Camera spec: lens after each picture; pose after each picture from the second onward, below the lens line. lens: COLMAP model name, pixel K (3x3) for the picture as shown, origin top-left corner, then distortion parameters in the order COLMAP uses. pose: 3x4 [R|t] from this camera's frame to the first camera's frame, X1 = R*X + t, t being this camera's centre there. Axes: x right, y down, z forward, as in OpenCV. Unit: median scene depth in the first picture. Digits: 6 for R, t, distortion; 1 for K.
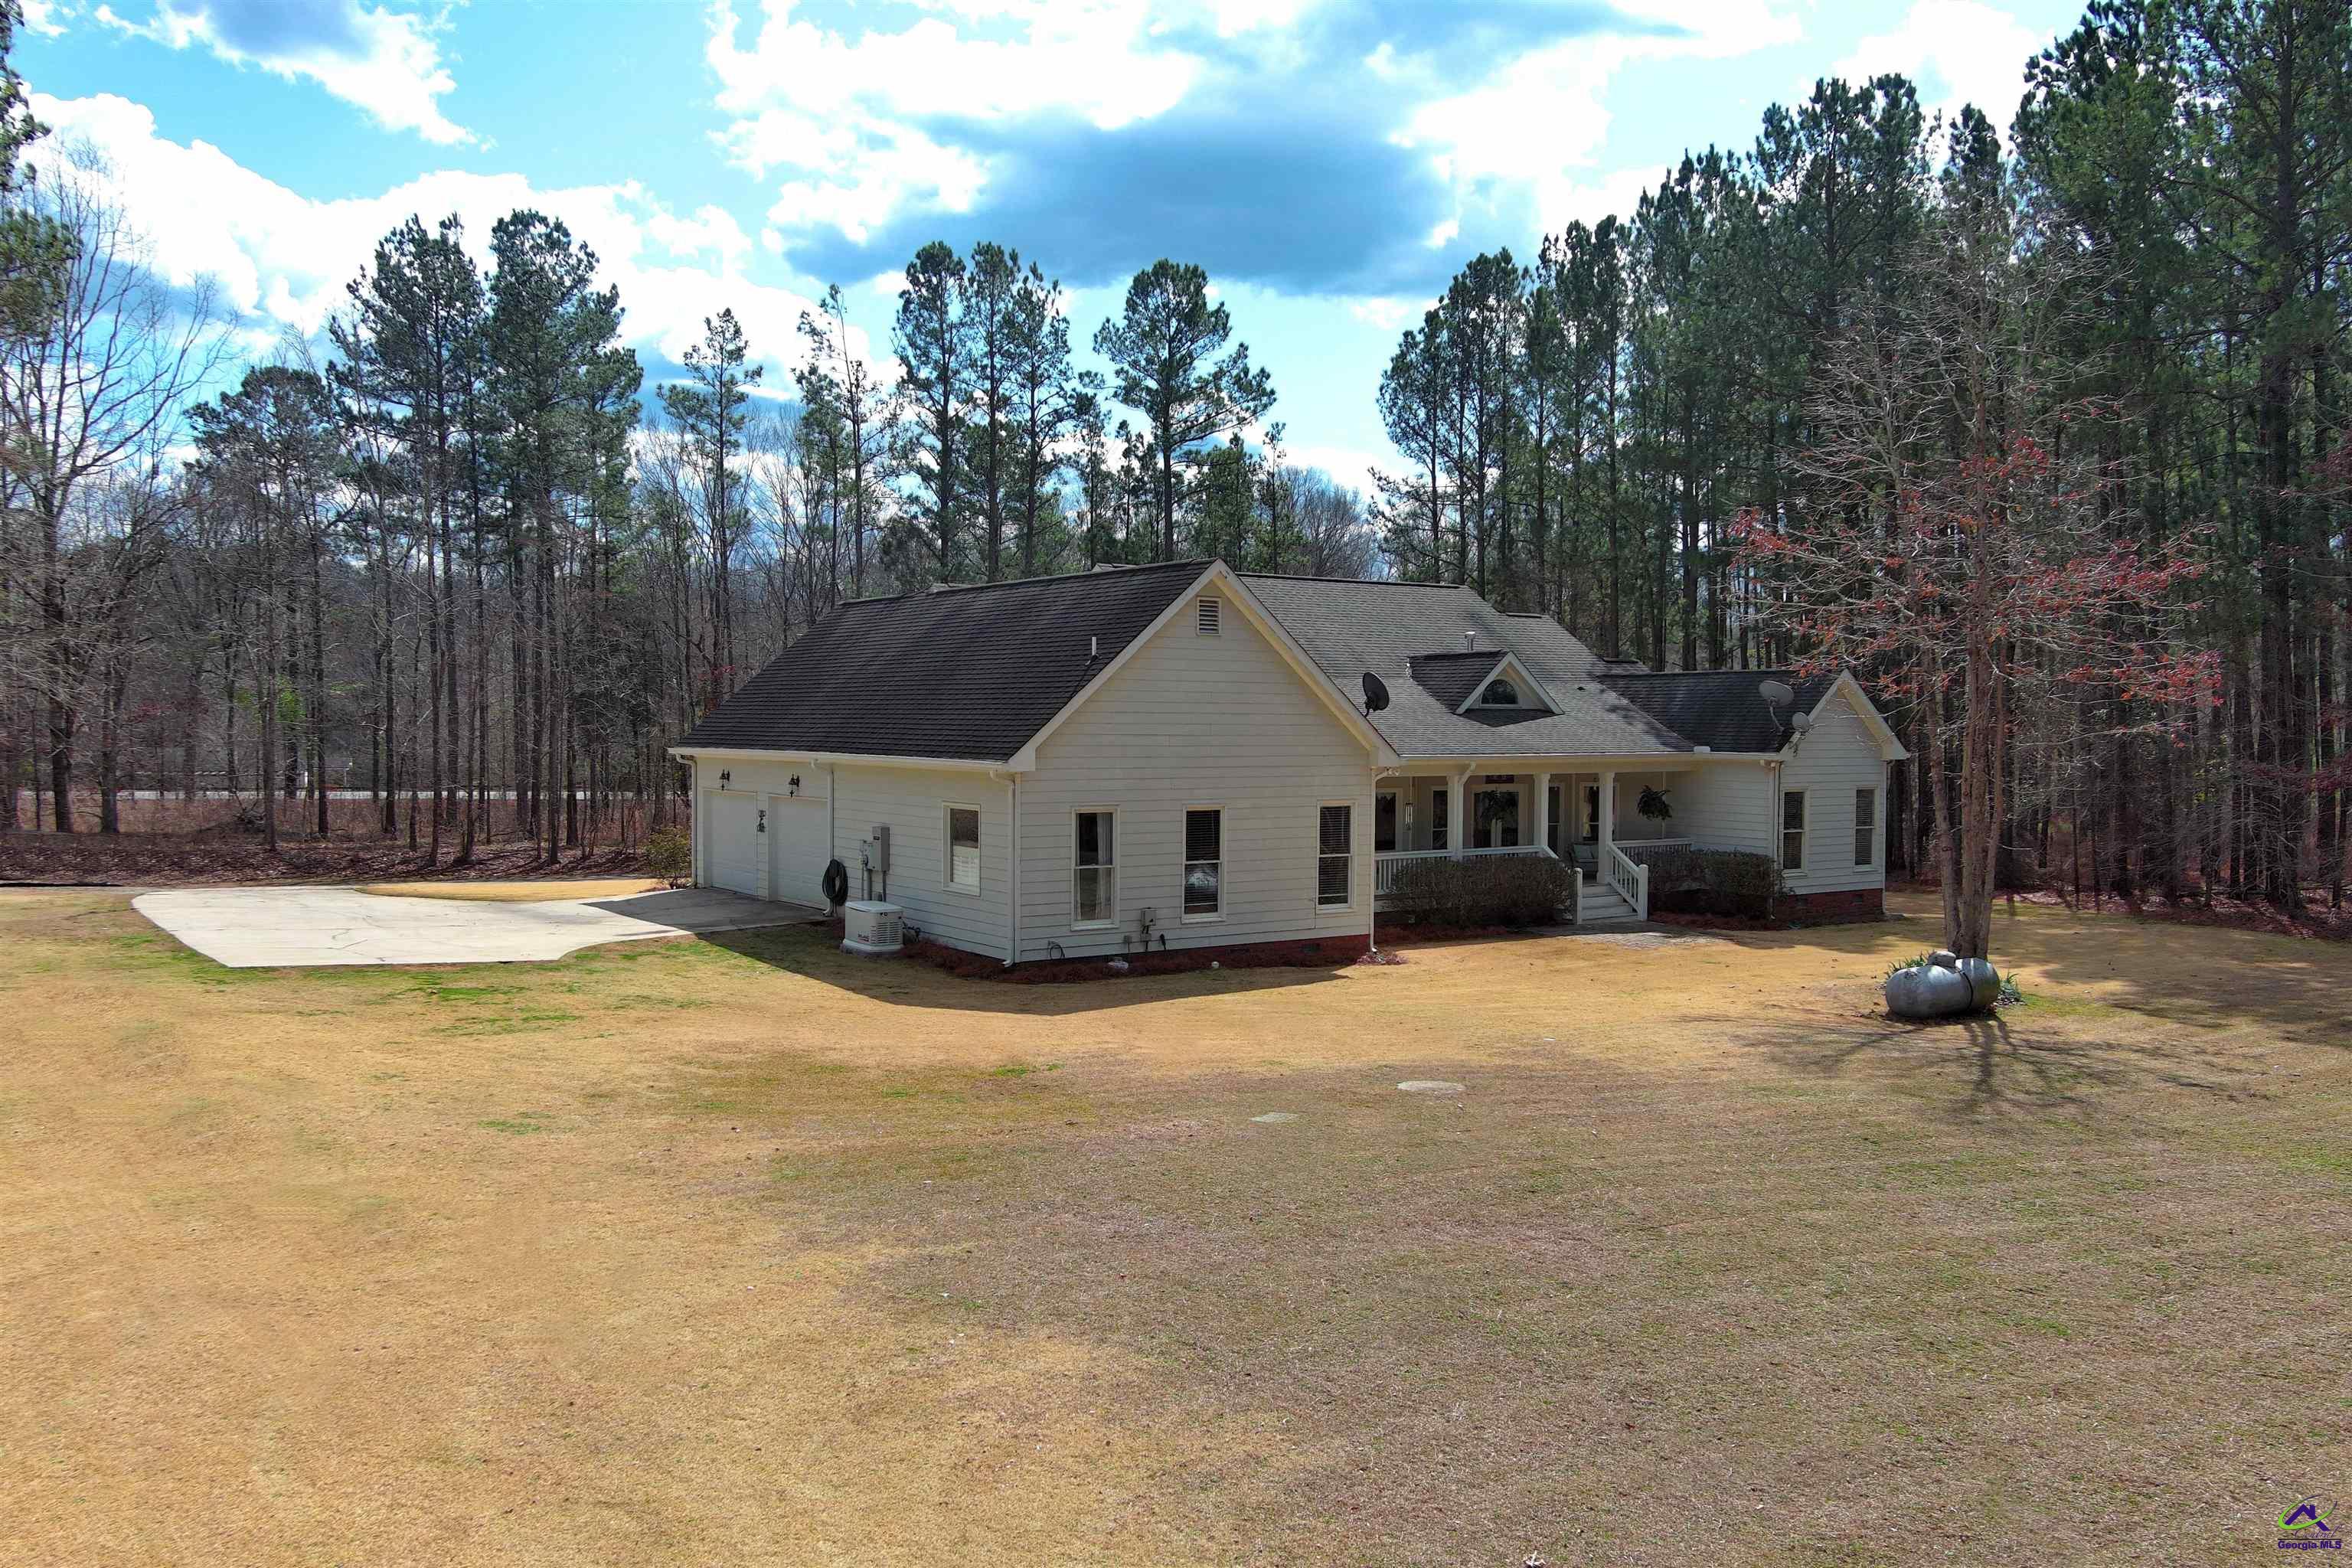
lens RADIAL K [[1954.7, 0, 1177.3], [0, 1954.7, 783.5], [0, 0, 1]] dist [0.009977, 0.003951]
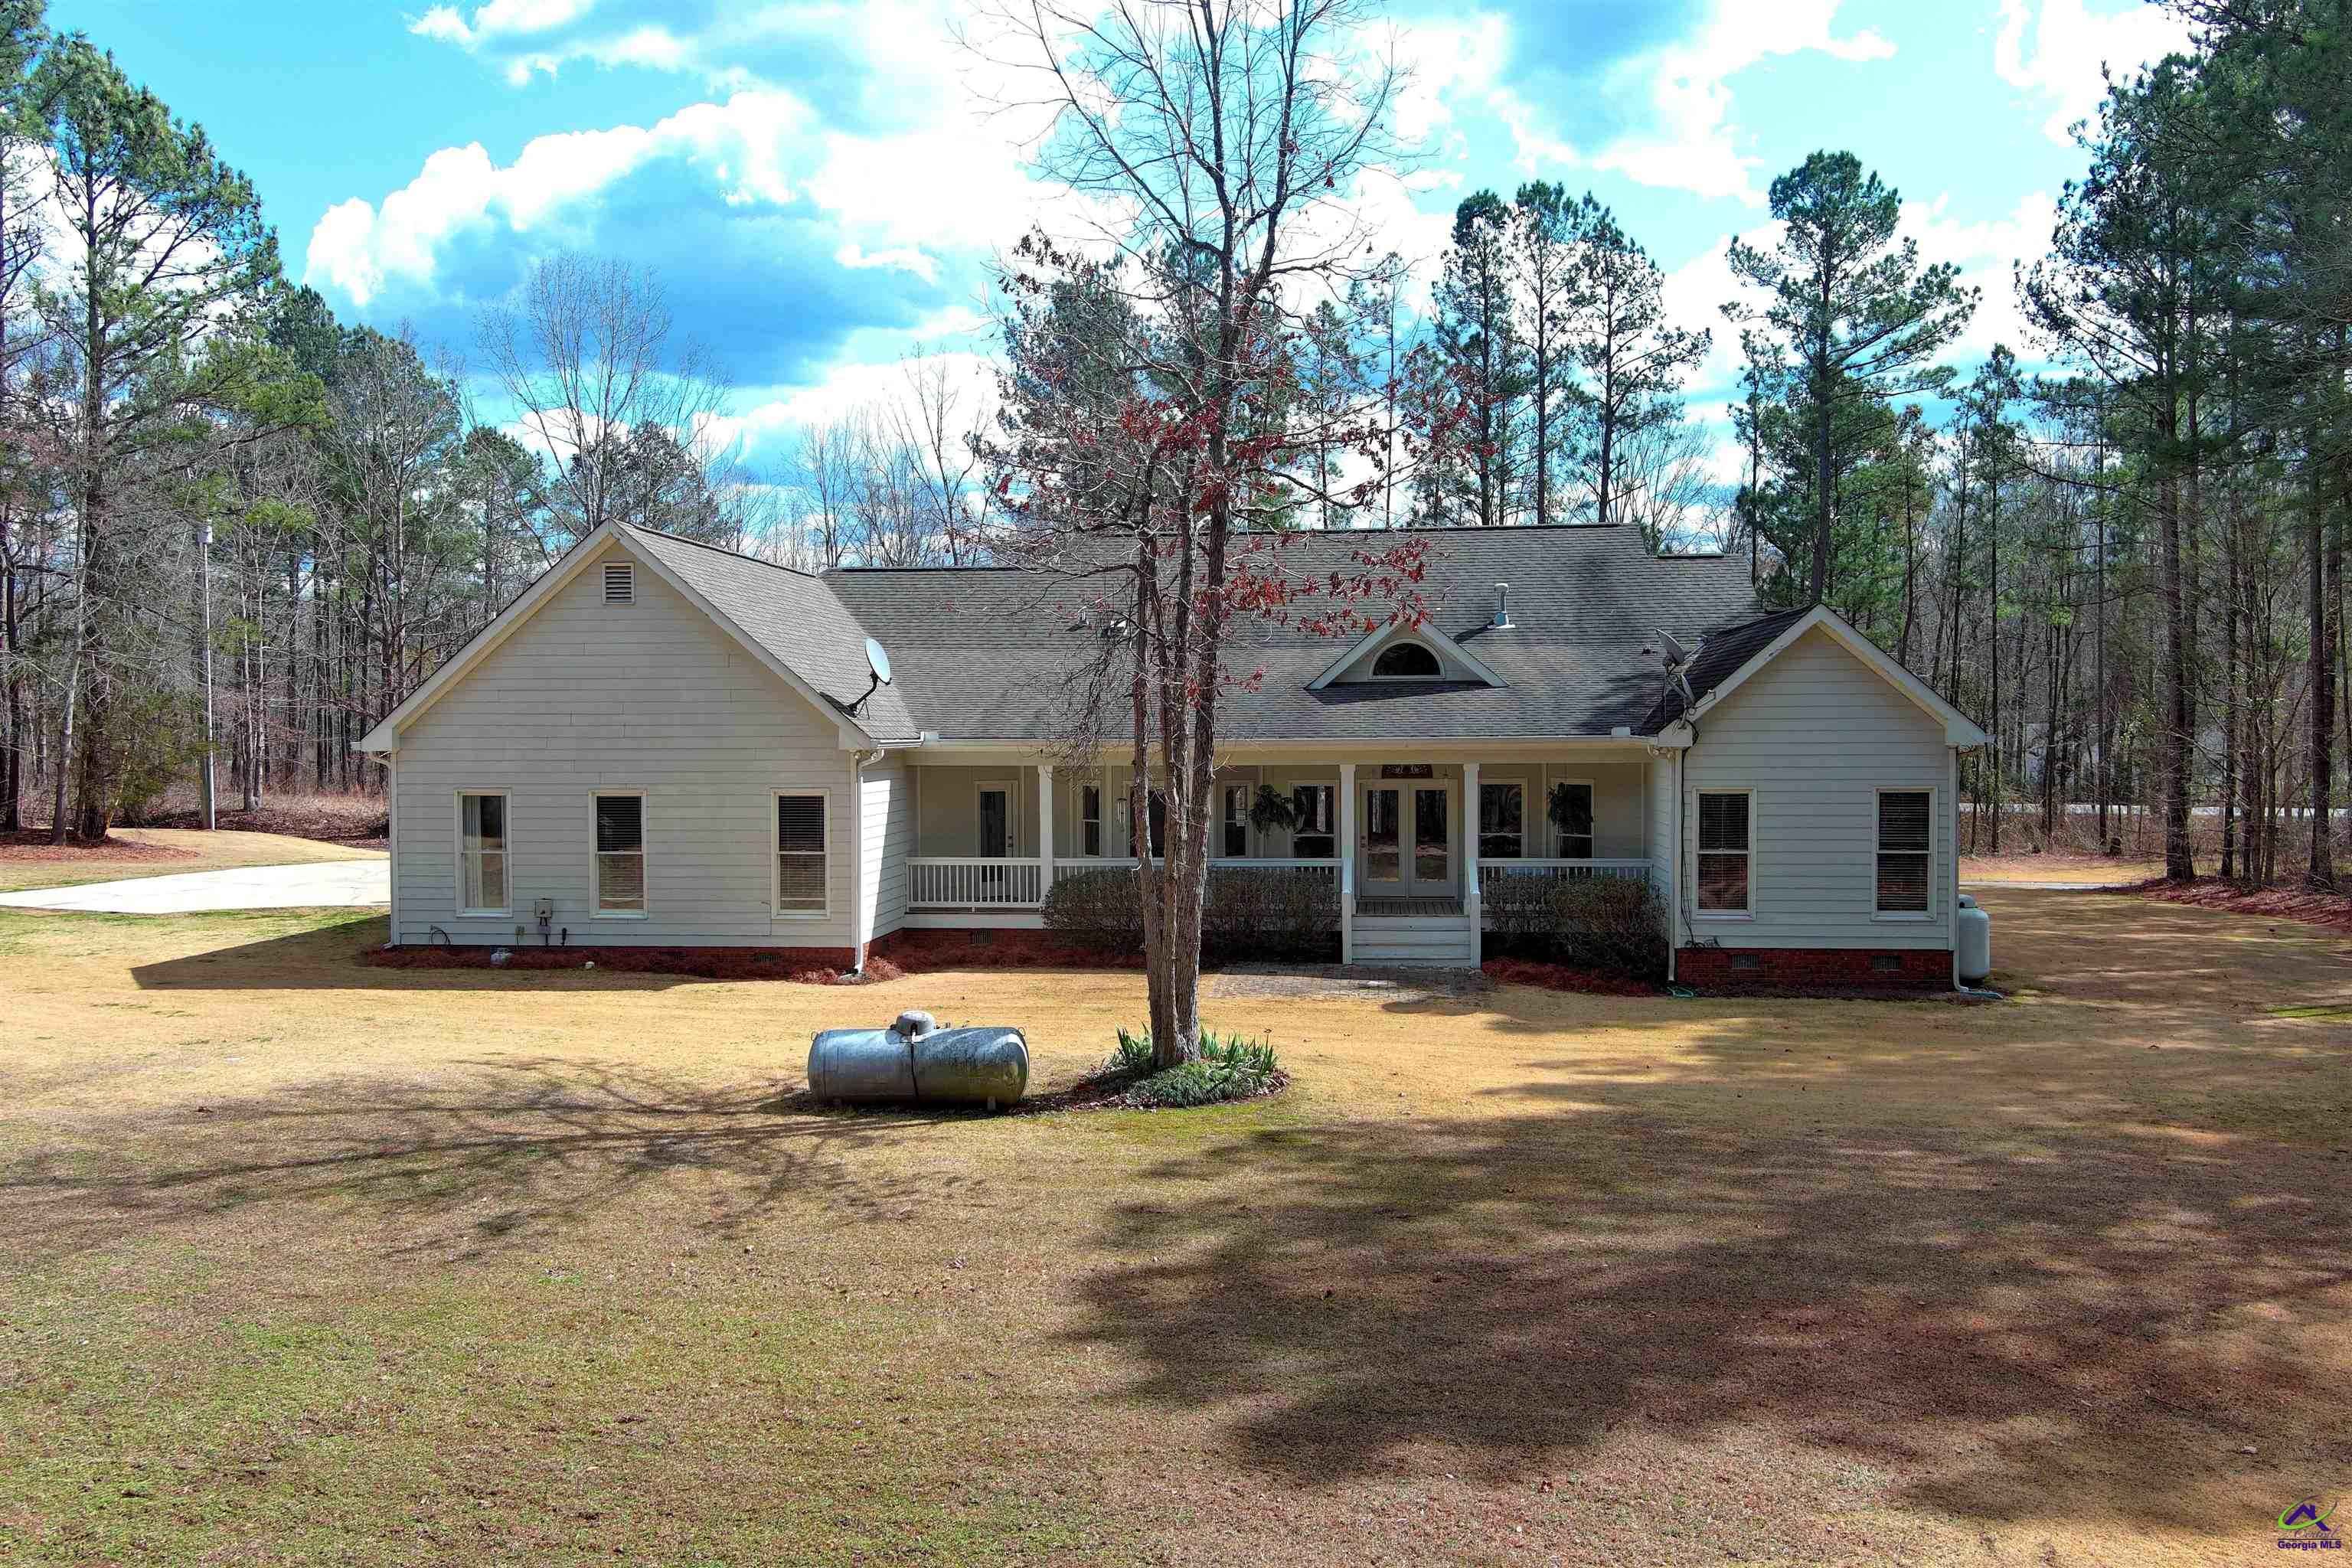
lens RADIAL K [[1838.7, 0, 1176.6], [0, 1838.7, 776.5], [0, 0, 1]] dist [0.008253, 0.001139]
pose [[0.750981, 0.017101, -0.660103, 0.760394], [-0.013092, 0.999854, 0.011008, -0.008315], [0.660195, 0.000375, 0.751095, 0.513468]]
